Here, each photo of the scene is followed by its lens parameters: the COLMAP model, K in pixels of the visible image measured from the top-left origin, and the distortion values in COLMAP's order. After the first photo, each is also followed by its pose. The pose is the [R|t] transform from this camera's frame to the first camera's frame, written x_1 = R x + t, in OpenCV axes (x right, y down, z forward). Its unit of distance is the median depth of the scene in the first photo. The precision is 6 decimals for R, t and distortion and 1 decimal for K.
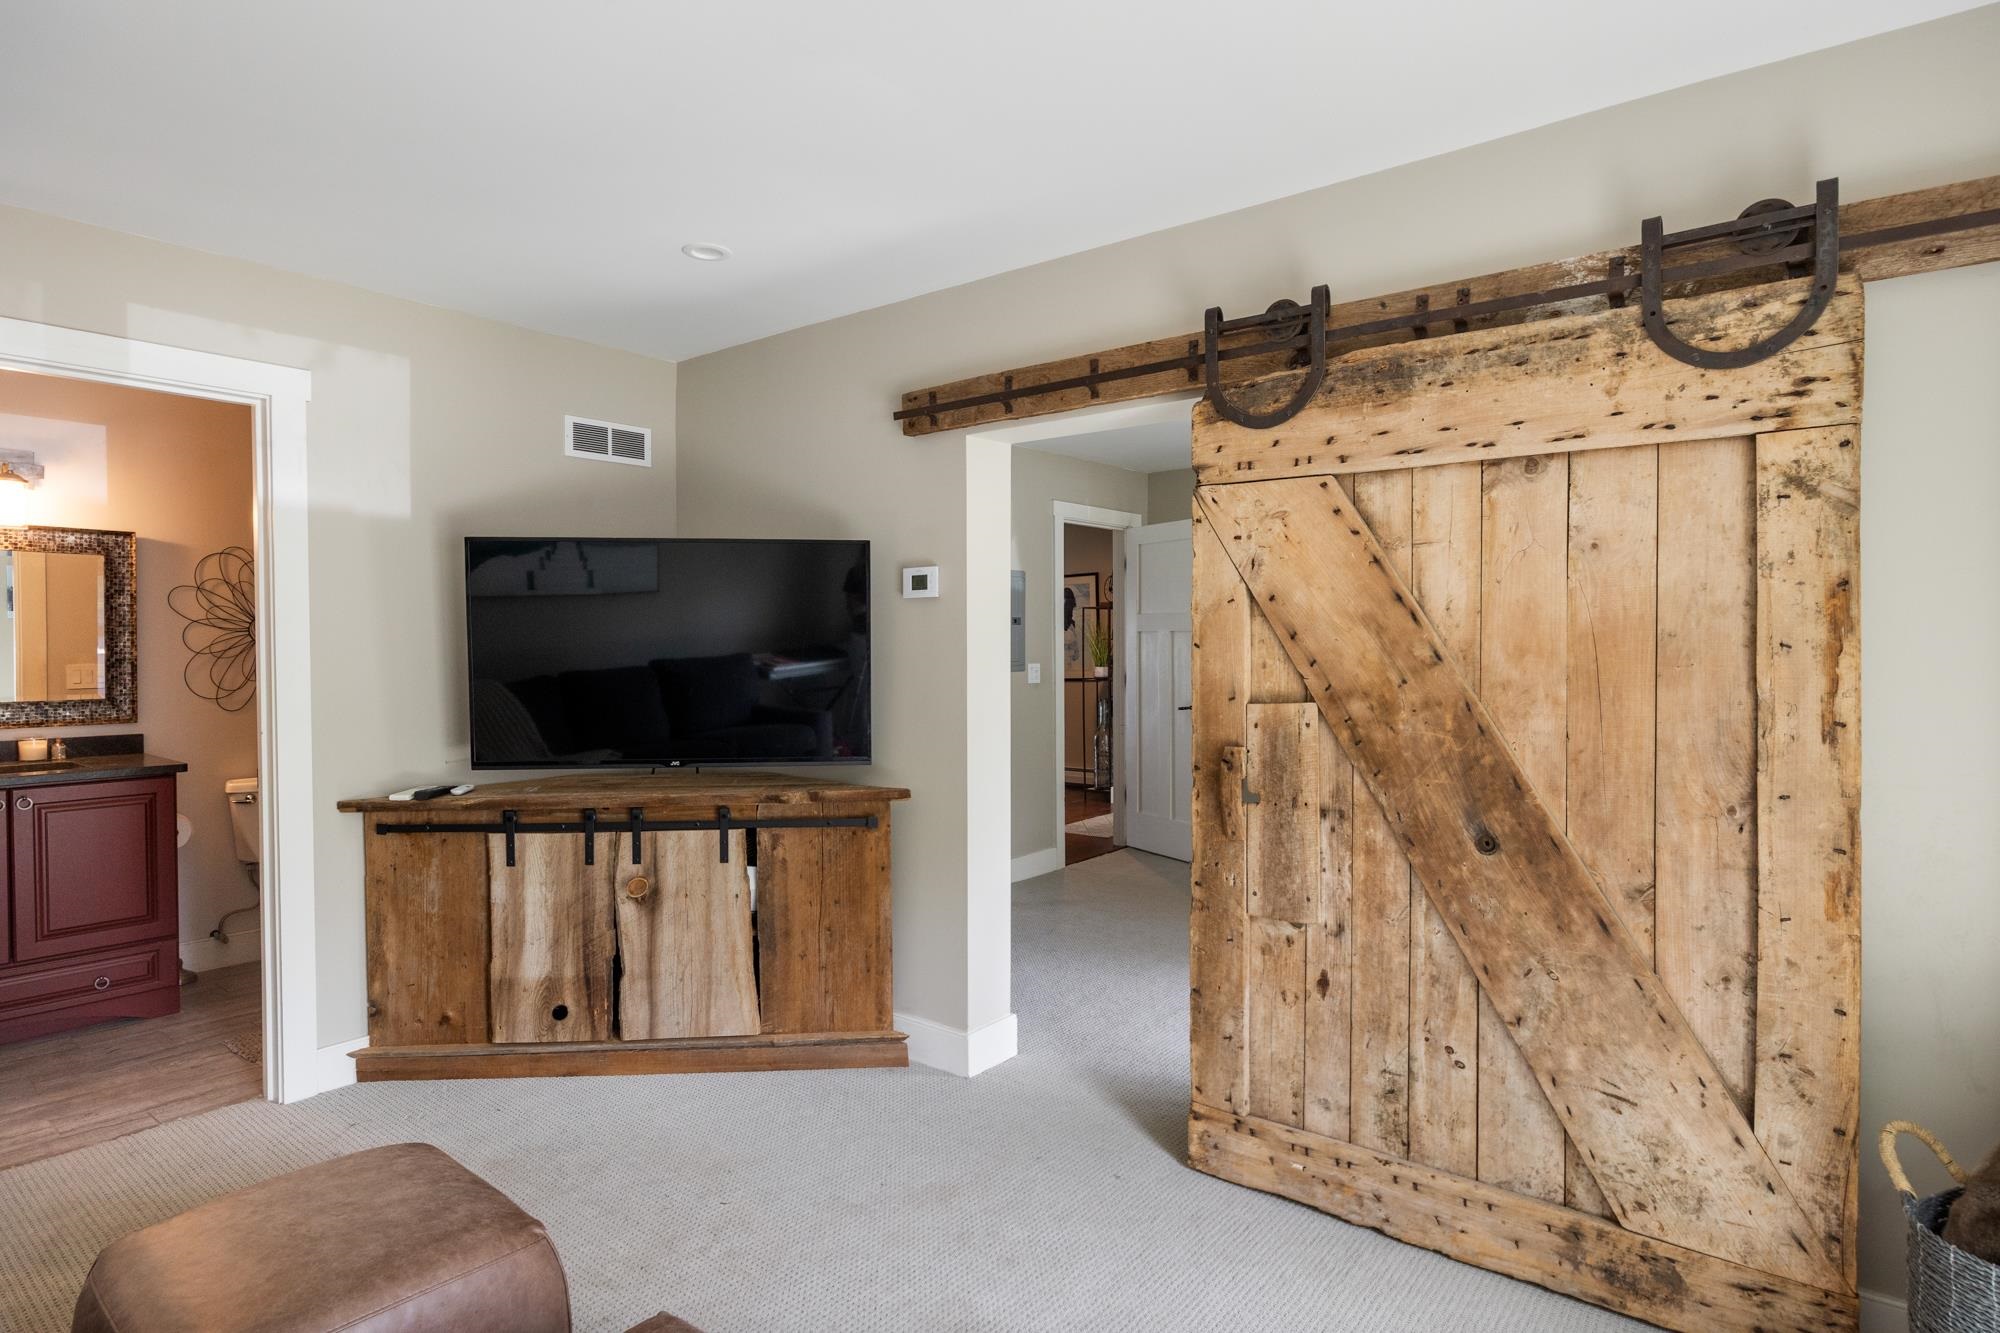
lens RADIAL K [[1084.9, 0, 998.0], [0, 1084.9, 661.3], [0, 0, 1]] dist [-0.000294, -0.000001]
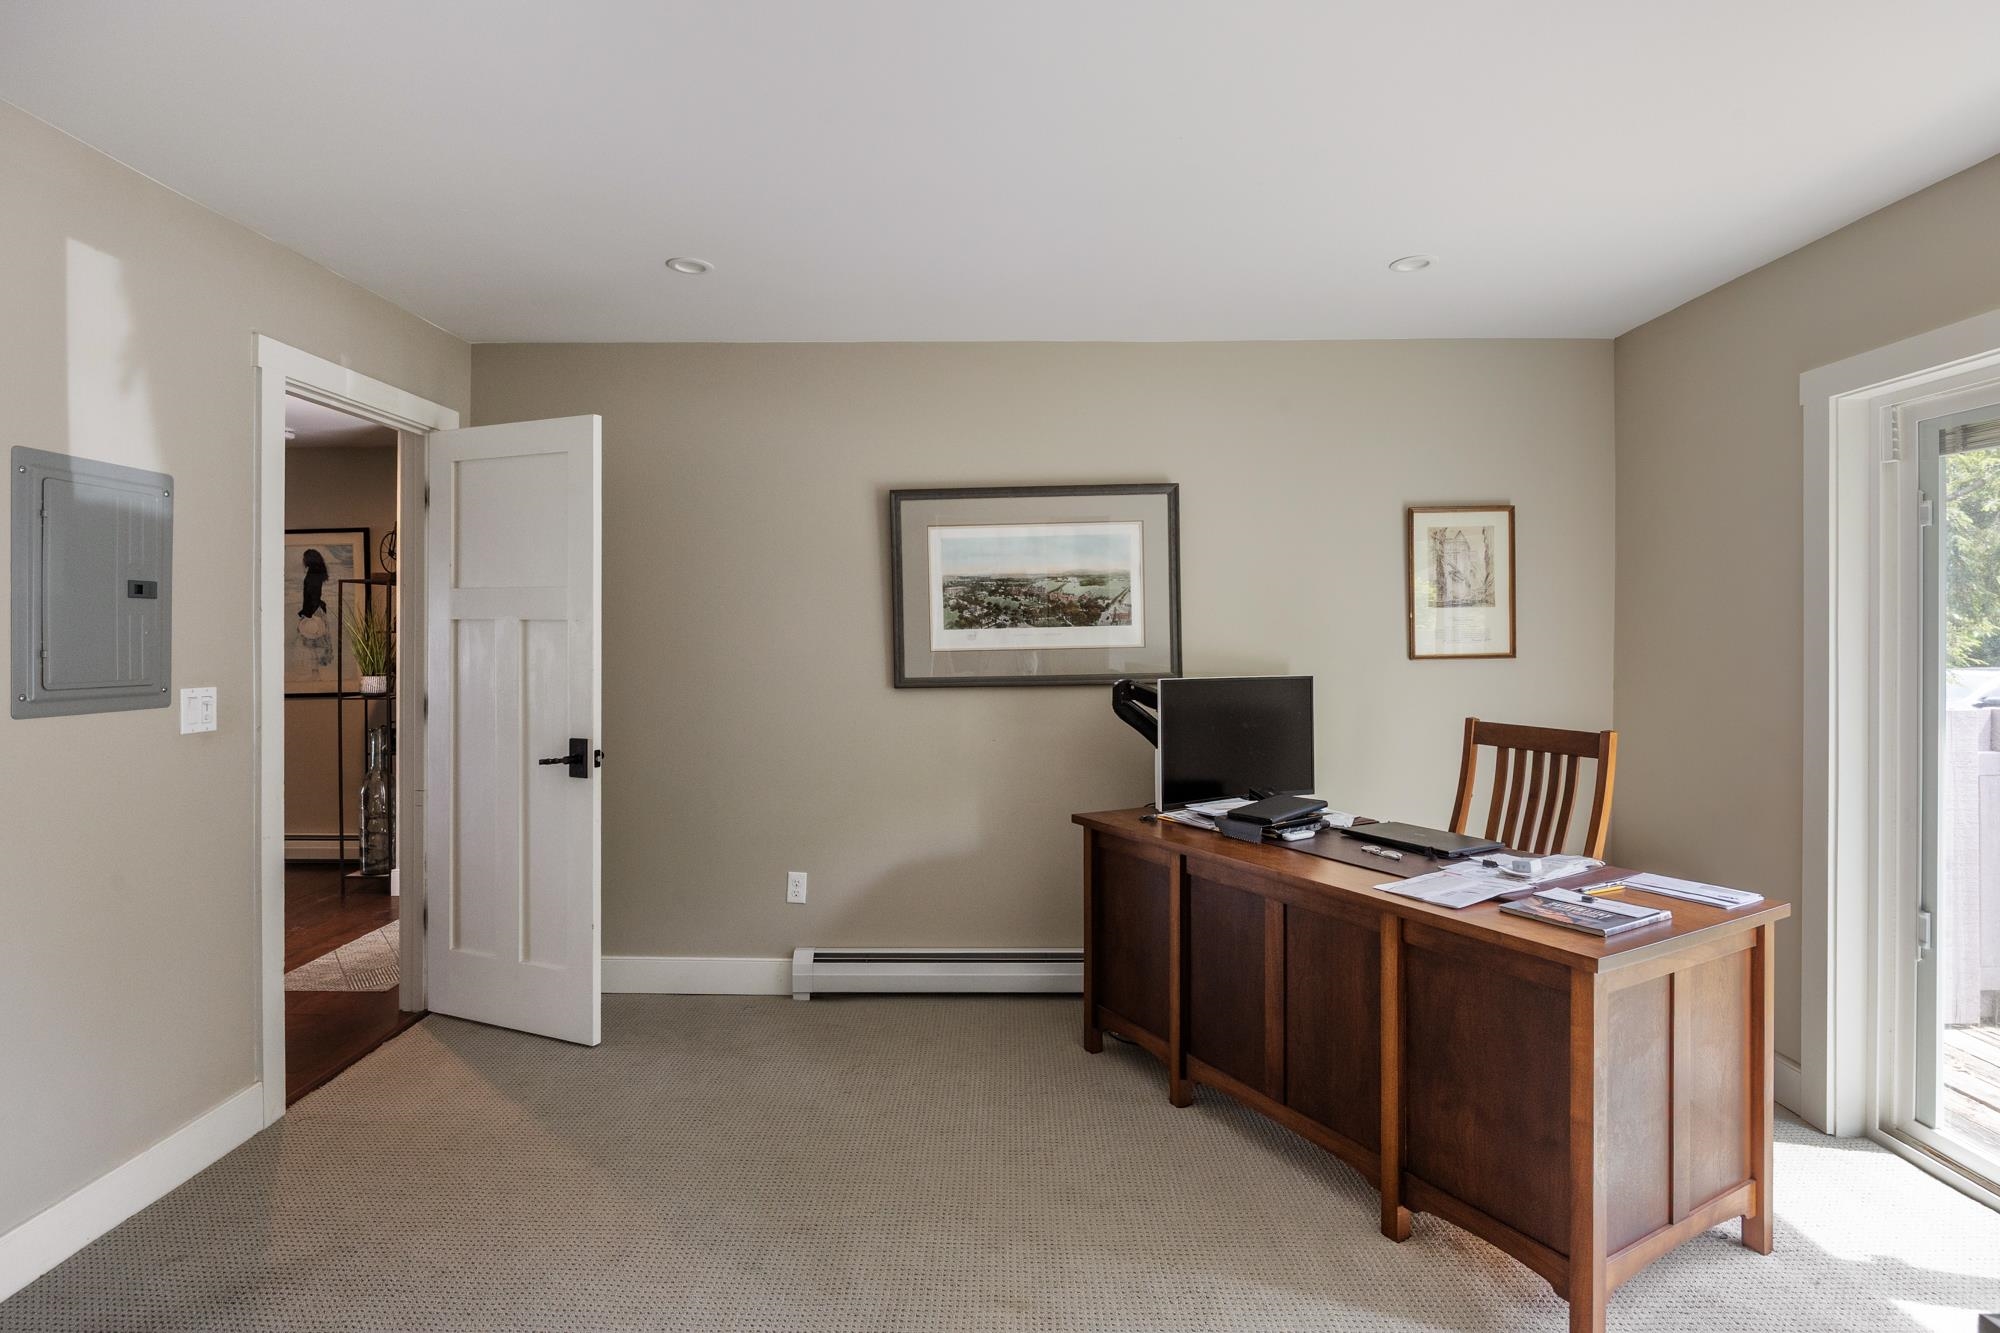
lens RADIAL K [[1035.1, 0, 996.2], [0, 1035.1, 645.4], [0, 0, 1]] dist [-0.005785, -0.000892]
pose [[0.803072, 0.002963, 0.595874, 0.028851], [0.001446, 0.999975, -0.006921, -0.007797], [-0.595880, 0.006420, 0.803048, 0.311313]]
